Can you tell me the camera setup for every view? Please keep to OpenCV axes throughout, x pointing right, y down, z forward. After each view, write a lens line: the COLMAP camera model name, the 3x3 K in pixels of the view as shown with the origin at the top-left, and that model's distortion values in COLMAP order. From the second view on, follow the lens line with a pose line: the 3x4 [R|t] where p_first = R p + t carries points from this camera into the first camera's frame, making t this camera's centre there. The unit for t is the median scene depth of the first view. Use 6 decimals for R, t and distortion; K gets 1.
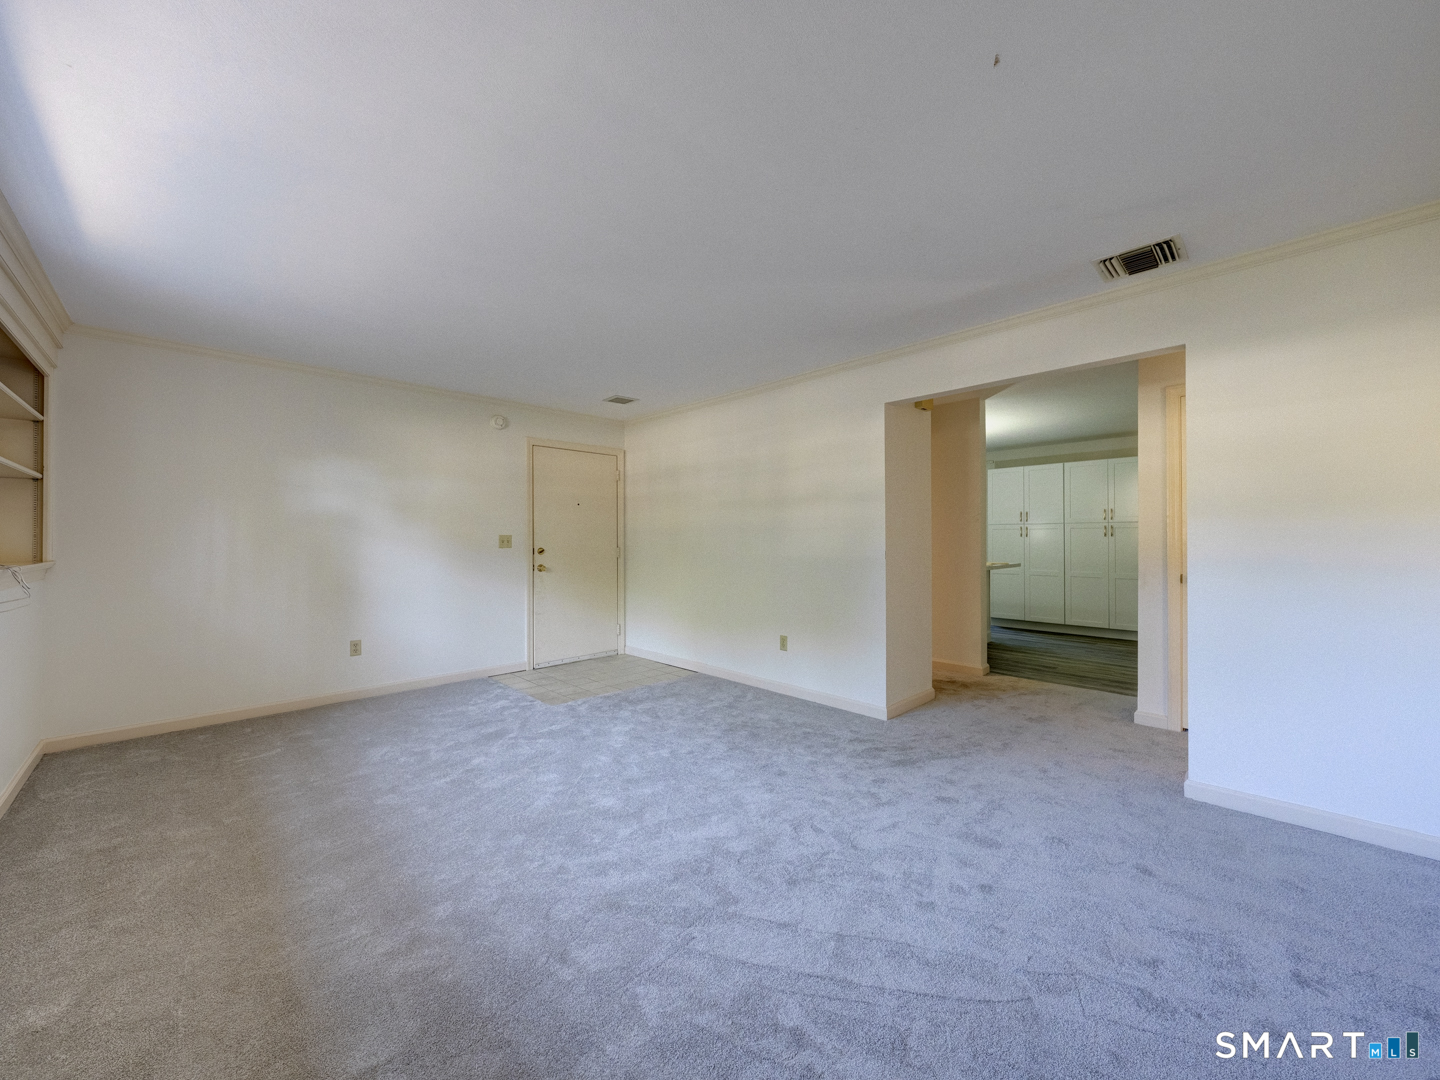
lens RADIAL K [[549.7, 0, 720.4], [0, 549.7, 534.4], [0, 0, 1]] dist [-0.008823, 0.000796]
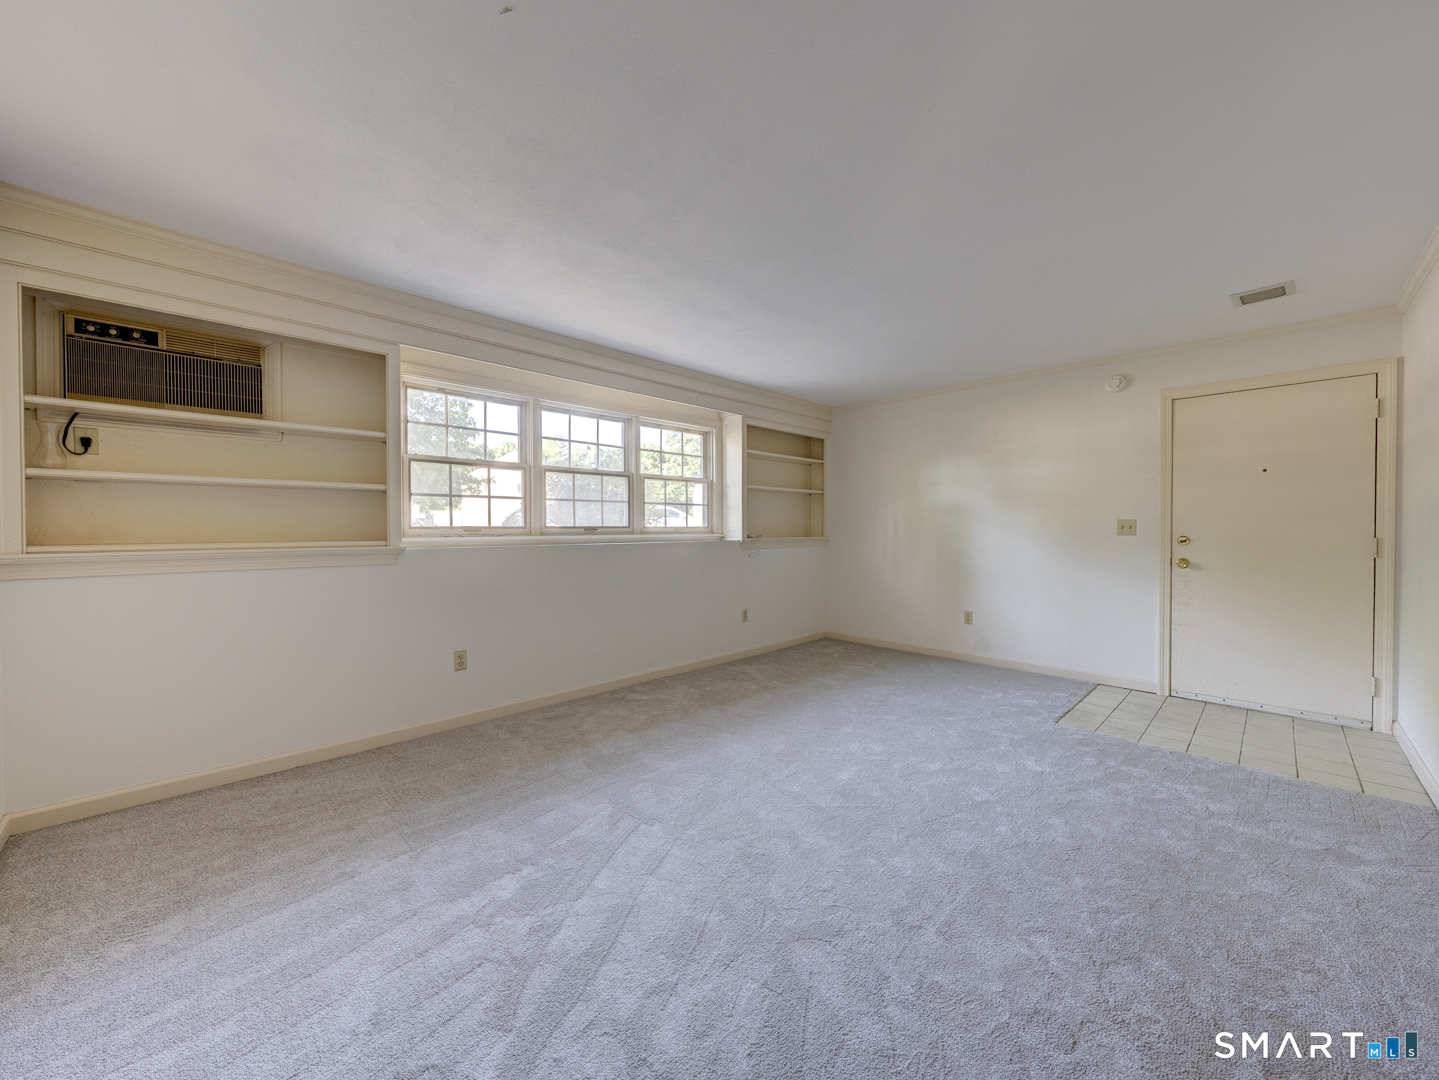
lens RADIAL K [[549.3, 0, 718.7], [0, 549.3, 536.5], [0, 0, 1]] dist [-0.008823, 0.000796]
pose [[-0.002988, 0.019992, -0.999796, 0.670314], [0.010272, 0.999748, 0.019960, 0.006829], [0.999943, -0.010210, -0.003193, 0.625477]]
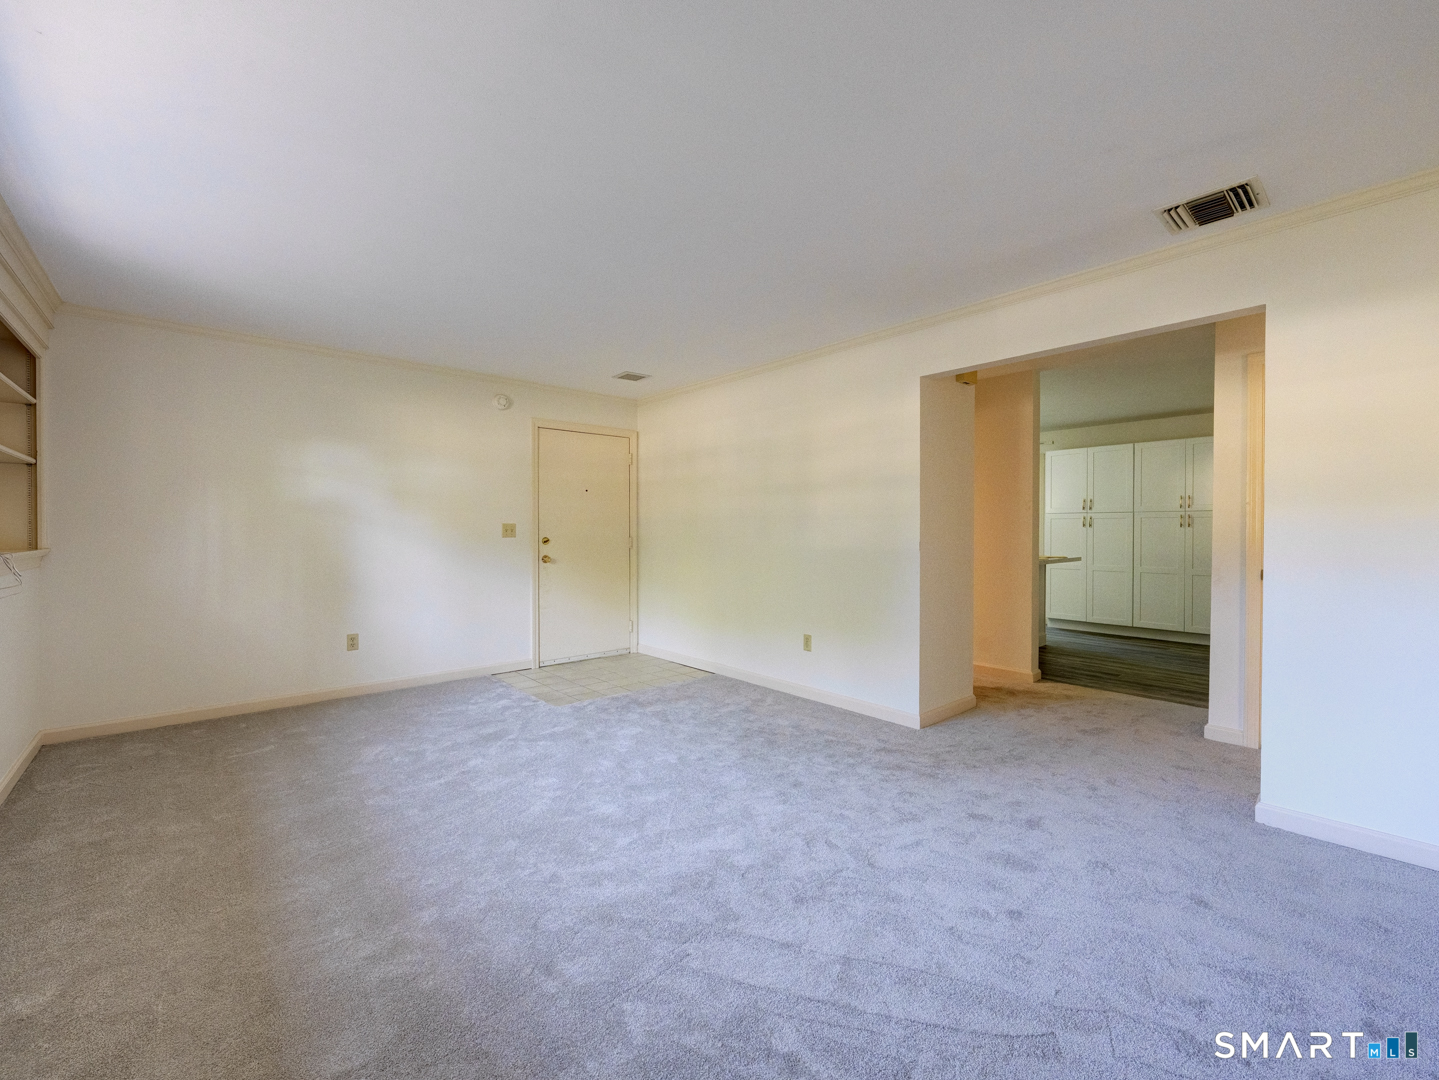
lens RADIAL K [[603.0, 0, 718.5], [0, 603.0, 534.5], [0, 0, 1]] dist [-0.008538, 0.000852]
pose [[0.998522, 0.003372, -0.054241, 0.030001], [-0.002473, 0.999859, 0.016630, 0.003033], [0.054289, -0.016471, 0.998389, -0.002919]]
